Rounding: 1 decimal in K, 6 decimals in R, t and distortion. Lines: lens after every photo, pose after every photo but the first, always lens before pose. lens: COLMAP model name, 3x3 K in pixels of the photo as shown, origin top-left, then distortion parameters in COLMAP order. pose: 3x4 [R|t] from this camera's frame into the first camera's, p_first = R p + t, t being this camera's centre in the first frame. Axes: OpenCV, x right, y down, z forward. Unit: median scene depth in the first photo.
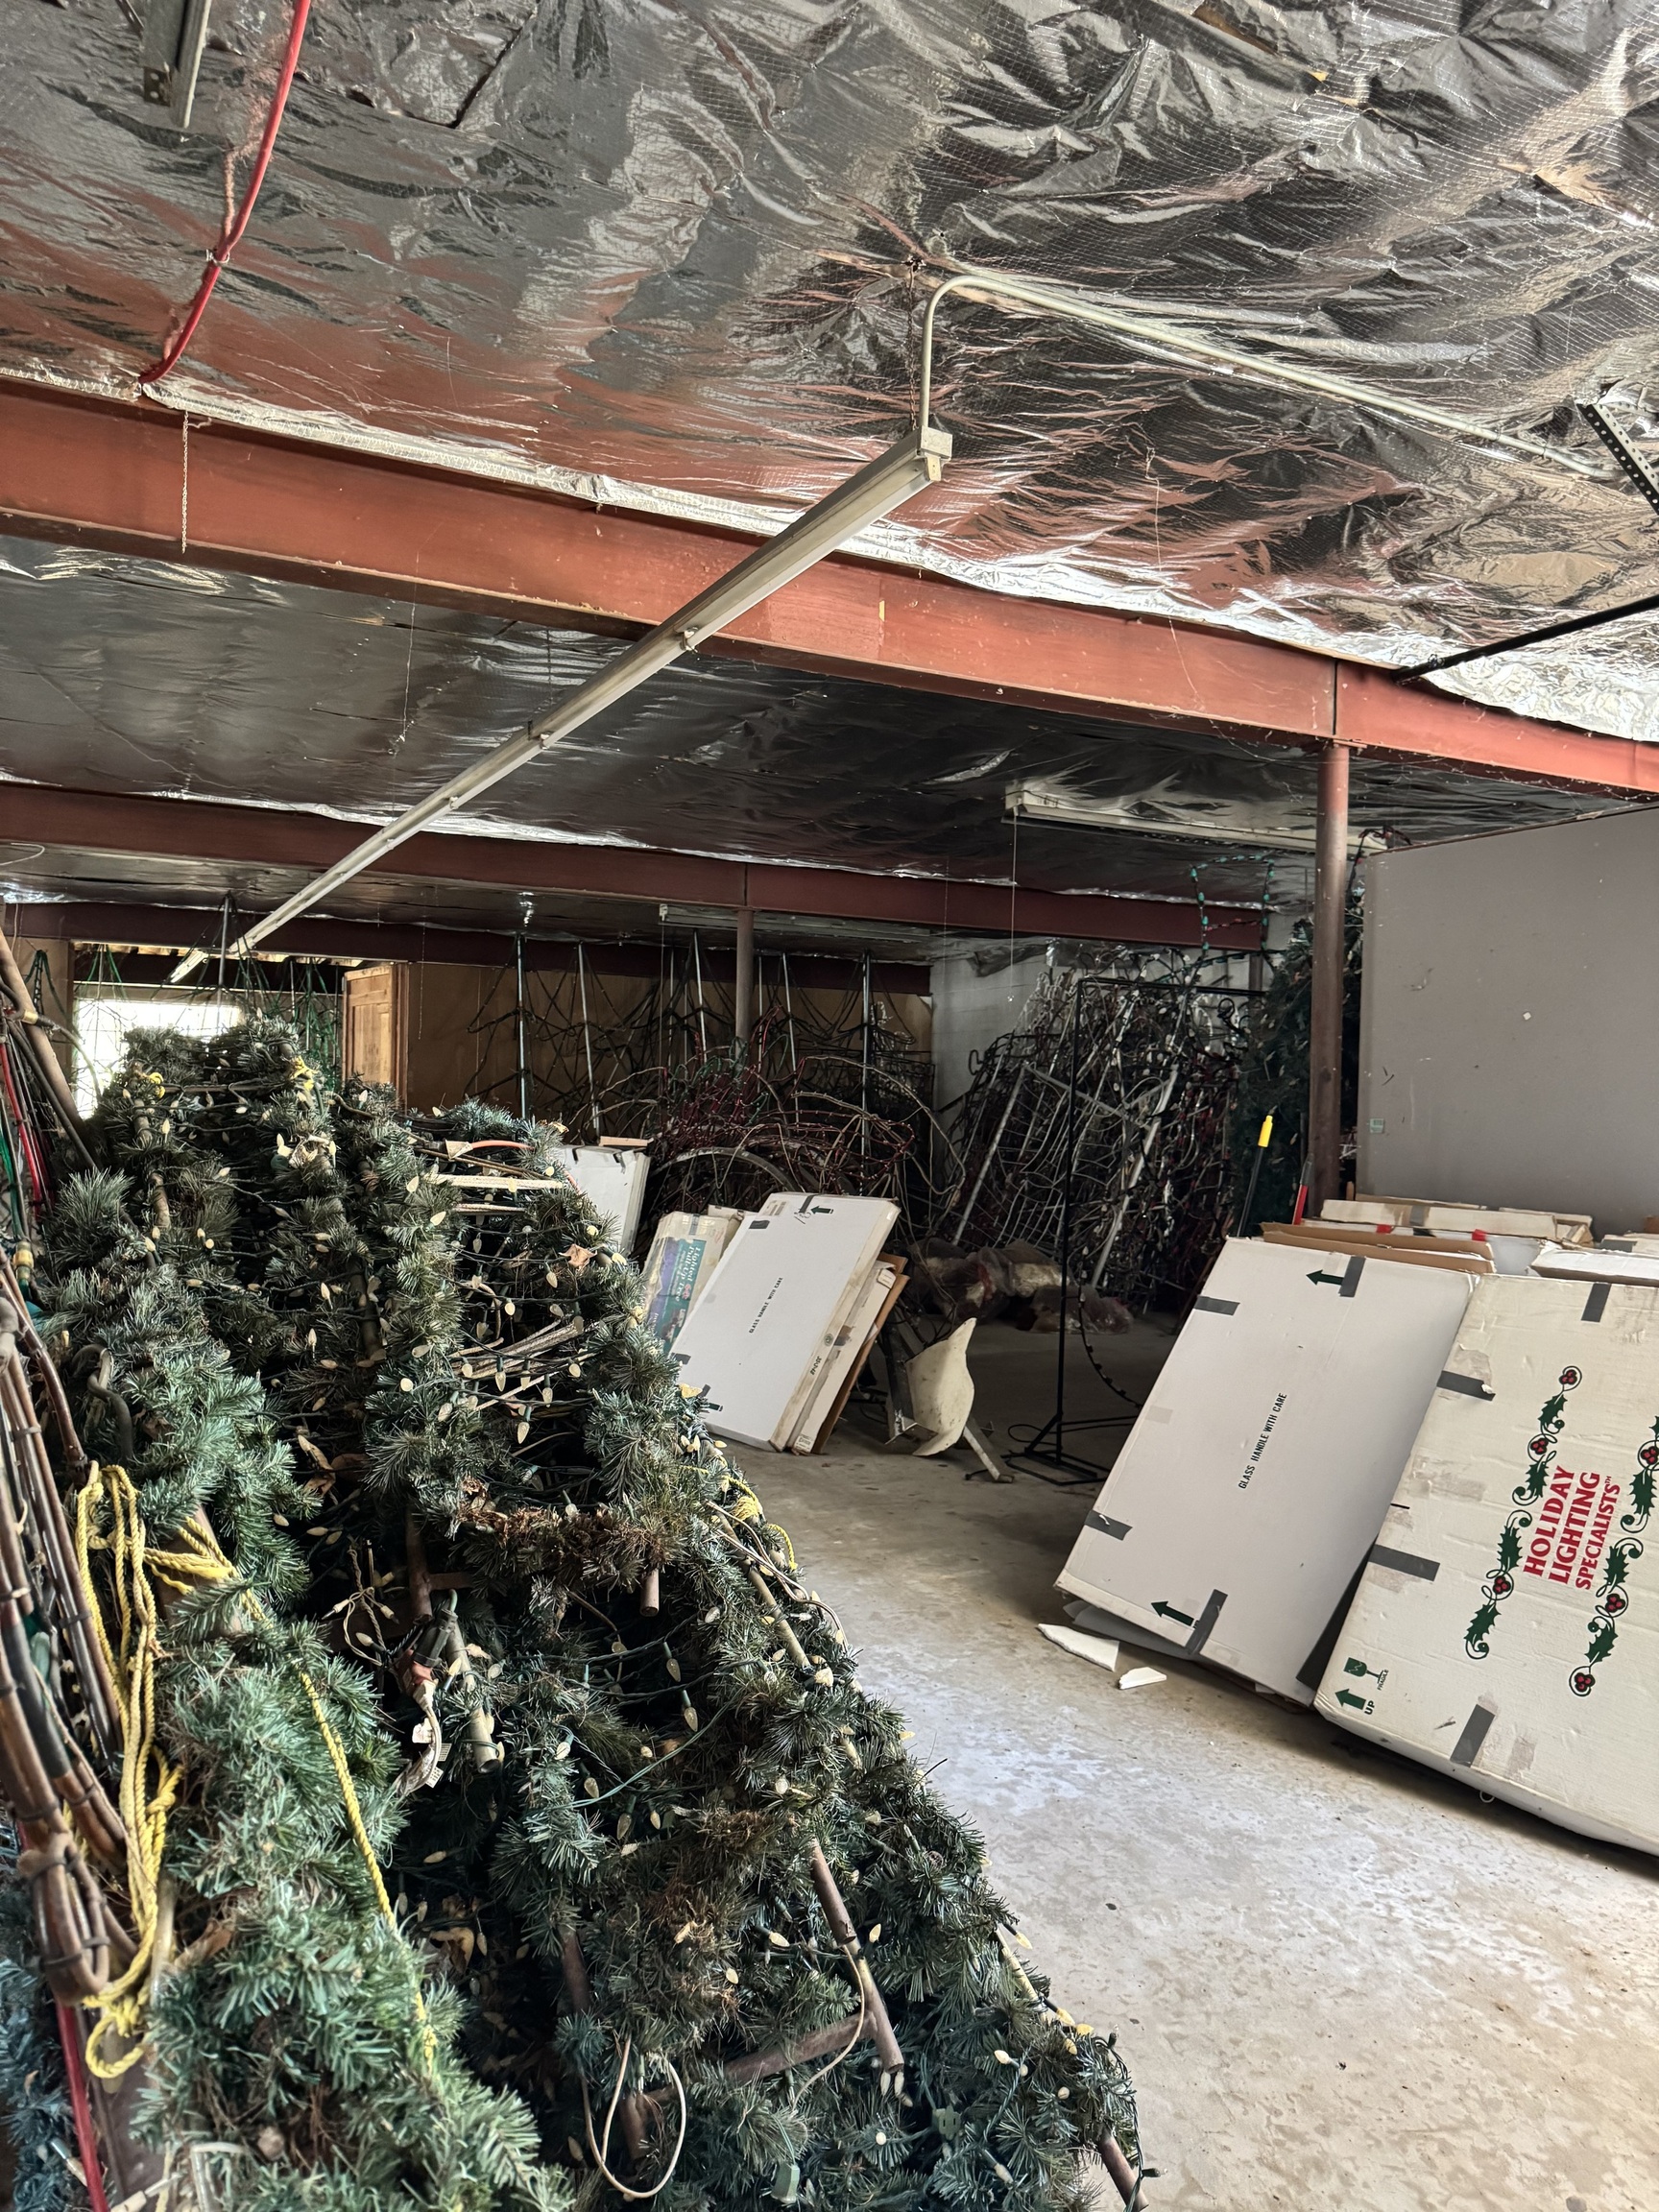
lens RADIAL K [[1556.0, 0, 837.2], [0, 1556.0, 1110.5], [0, 0, 1]] dist [0.004330, -0.007491]
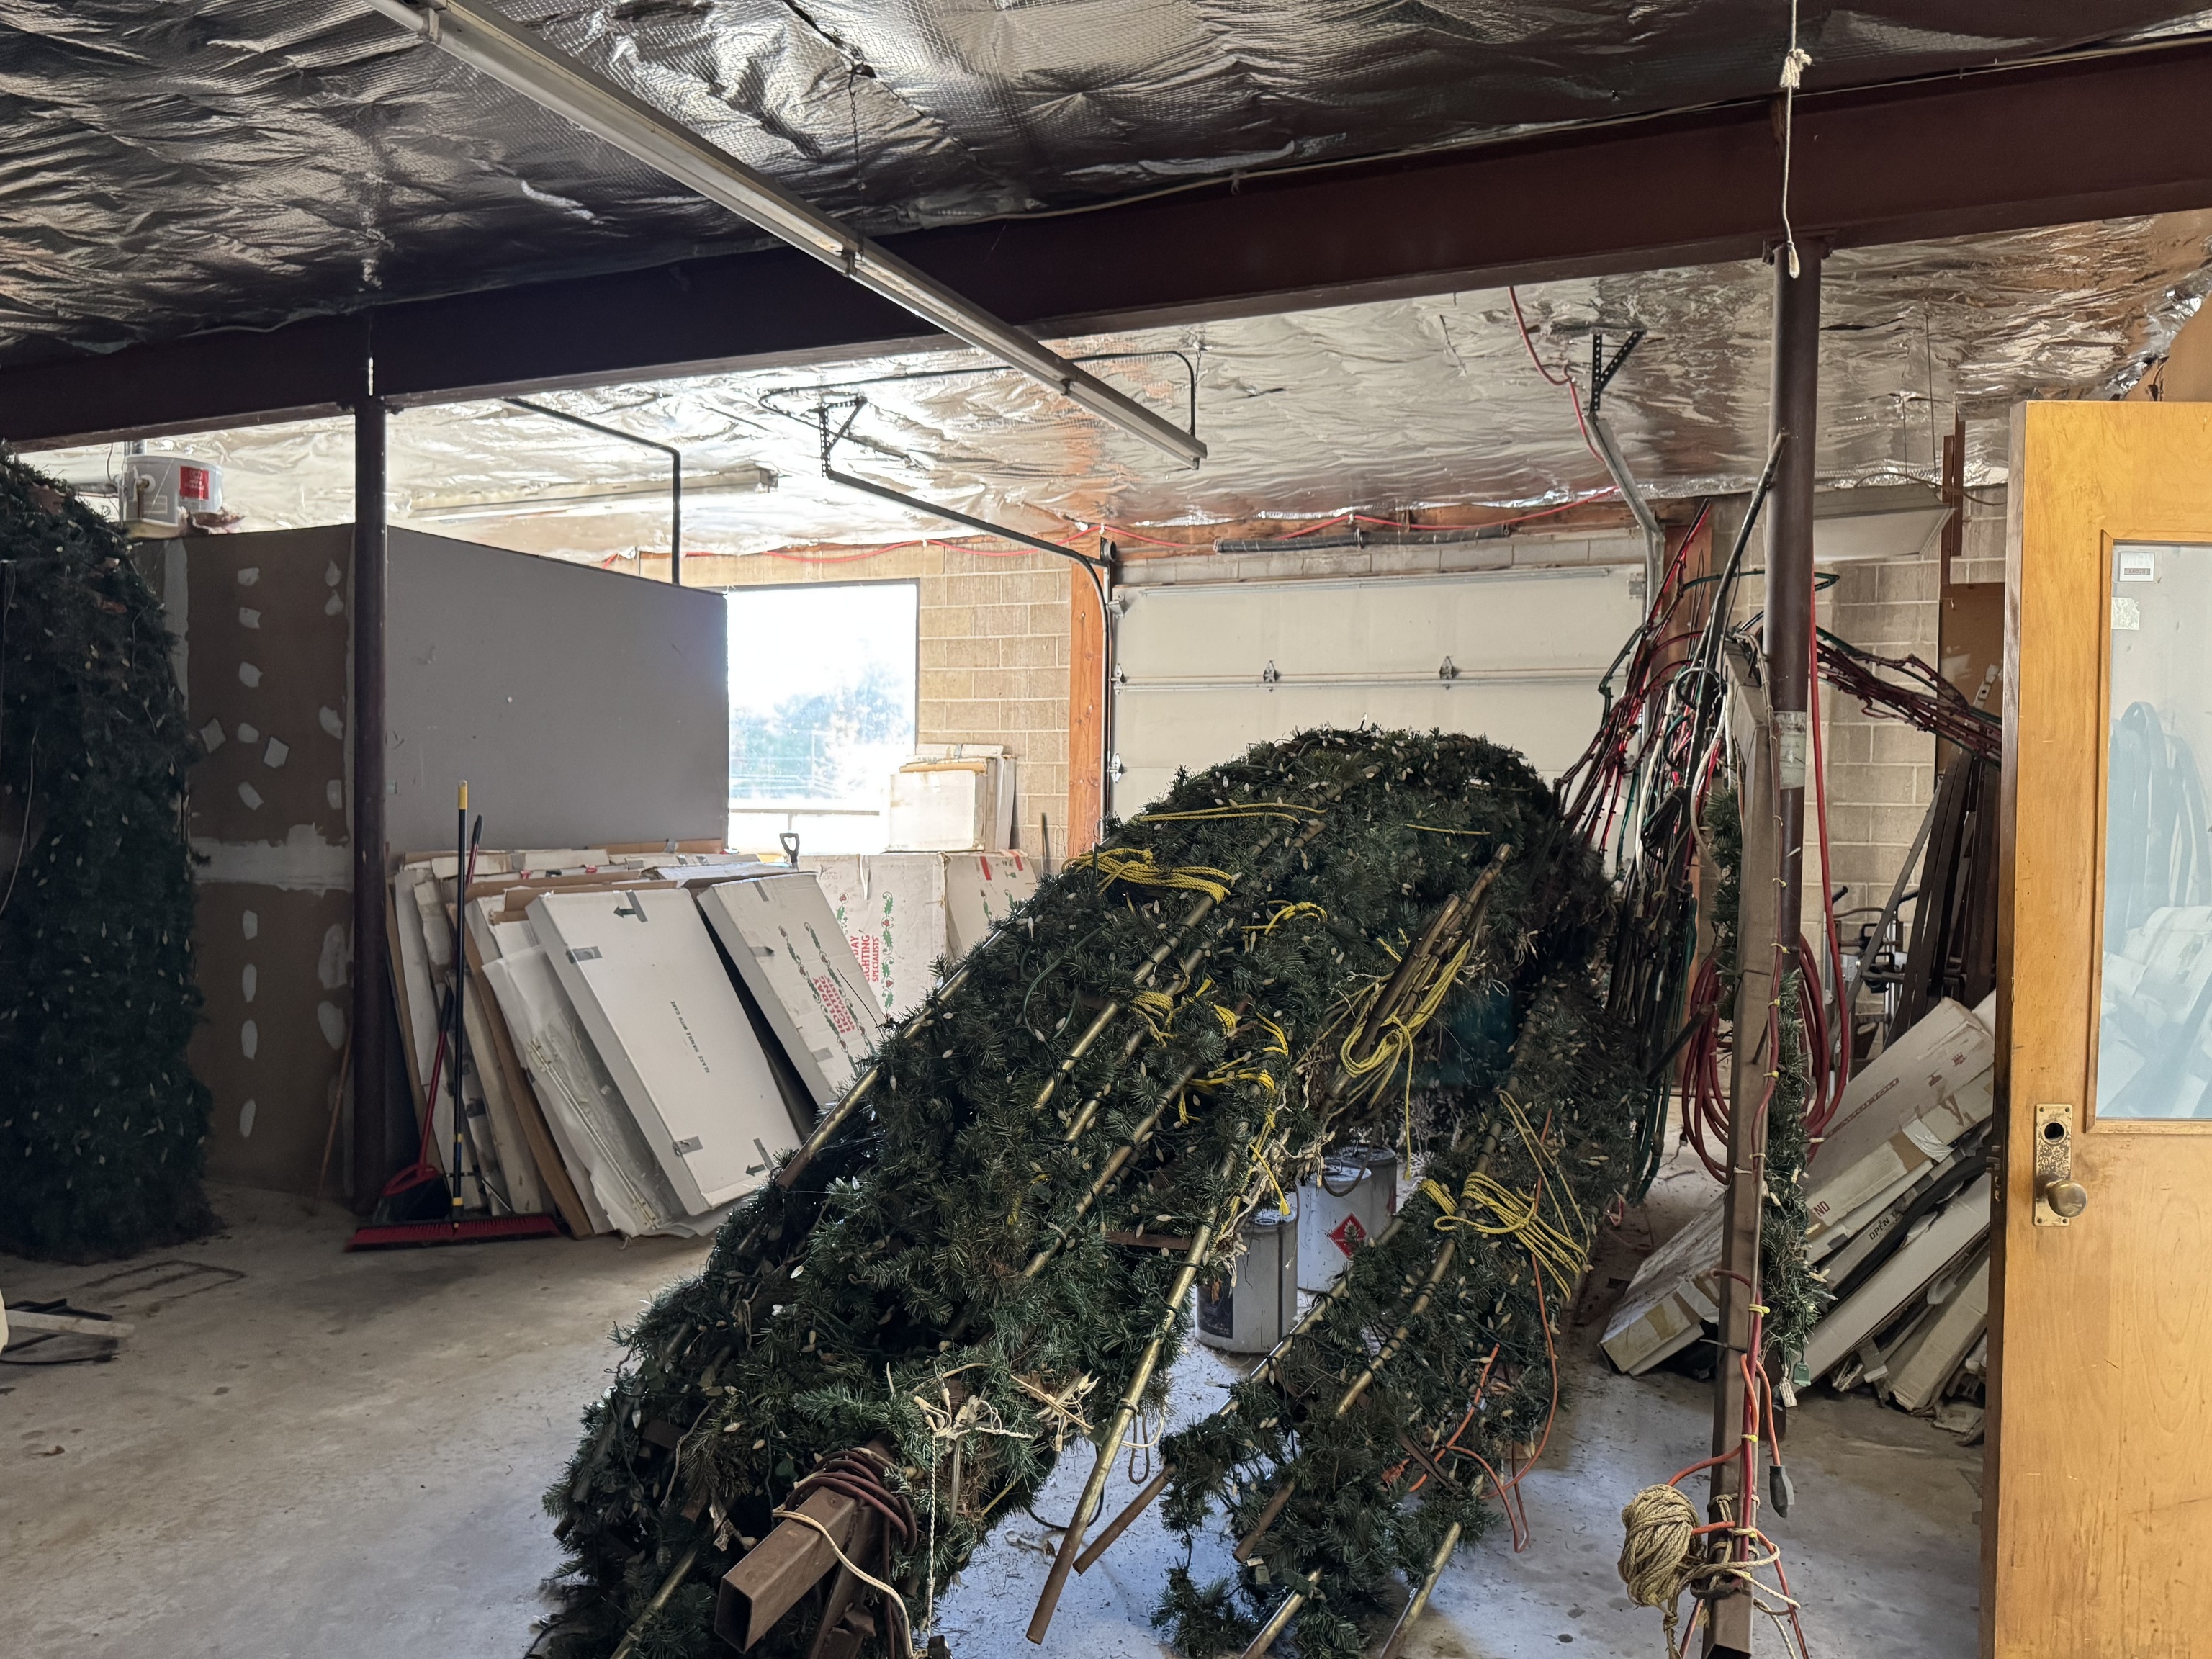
lens RADIAL K [[1545.5, 0, 1145.6], [0, 1545.5, 827.9], [0, 0, 1]] dist [0.001294, -0.026525]
pose [[-0.660200, -0.045782, 0.749693, -1.047205], [-0.026650, 0.998940, 0.037534, -0.021059], [-0.750617, 0.004801, -0.660721, 1.765017]]
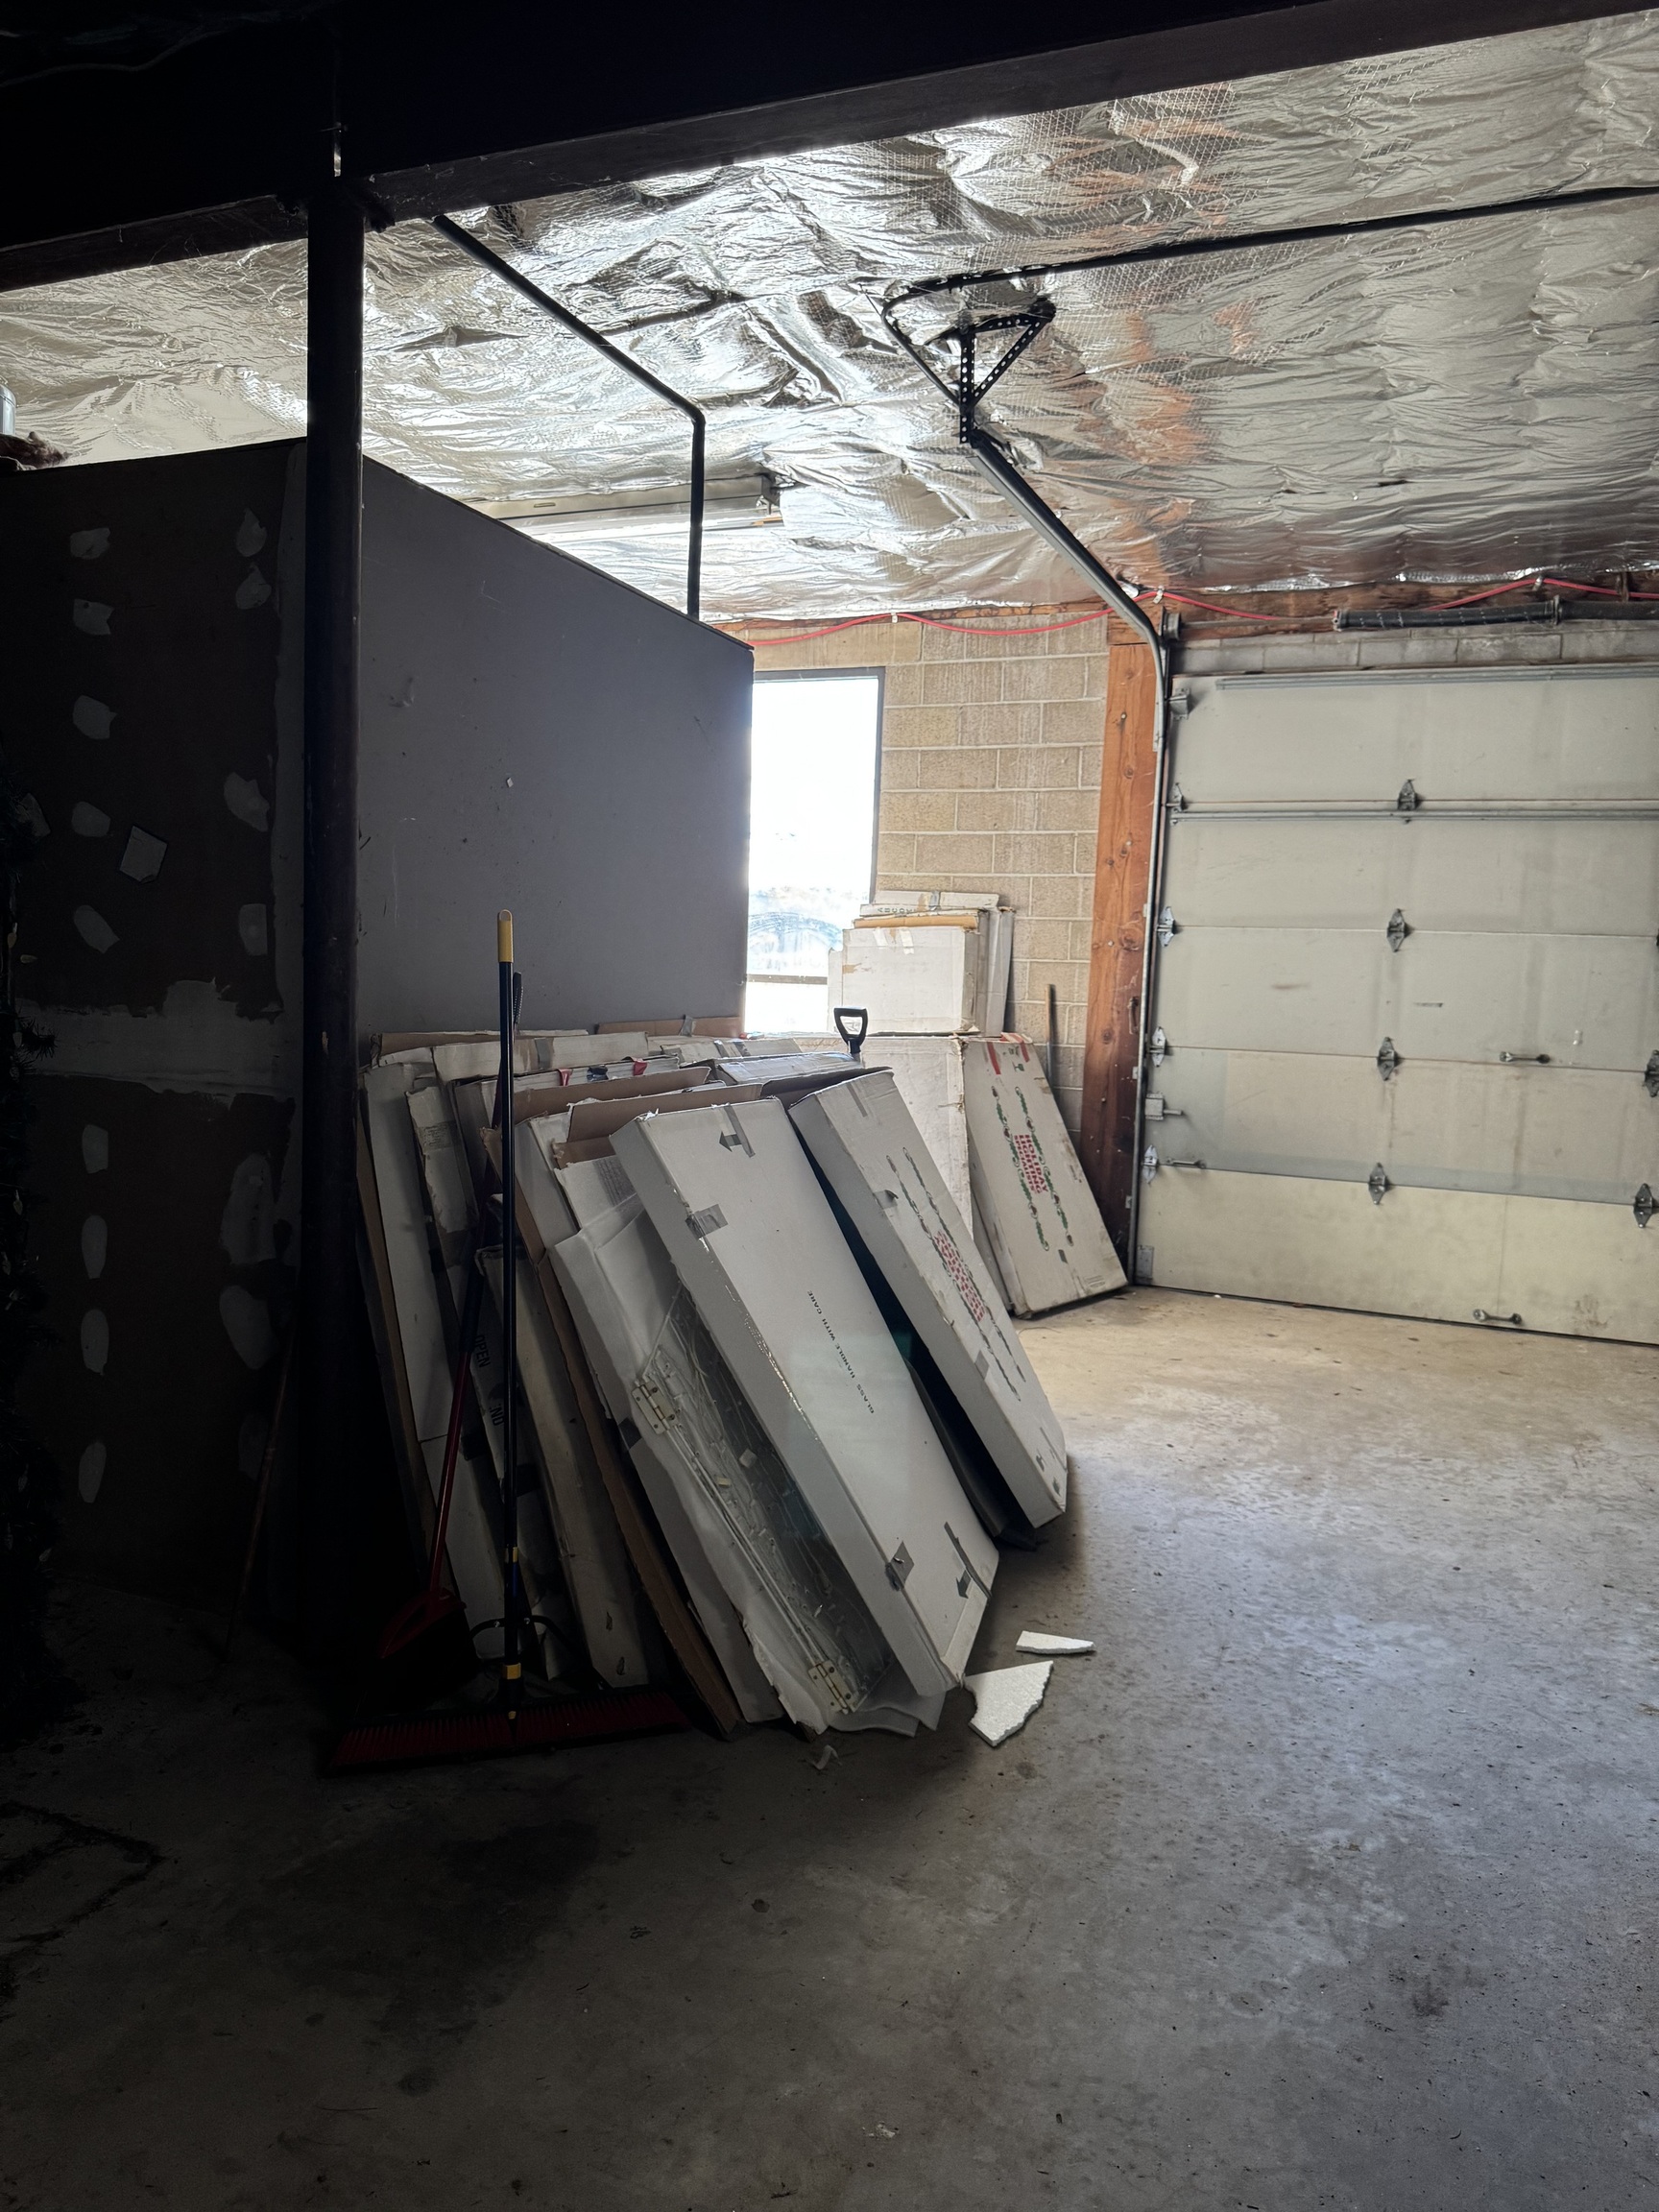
lens RADIAL K [[1581.9, 0, 819.8], [0, 1581.9, 1091.9], [0, 0, 1]] dist [0.056888, -0.075063]
pose [[-0.651370, -0.103100, 0.751723, -0.330436], [-0.047070, 0.994308, 0.095585, 0.012150], [-0.757298, 0.026878, -0.652516, 1.711548]]
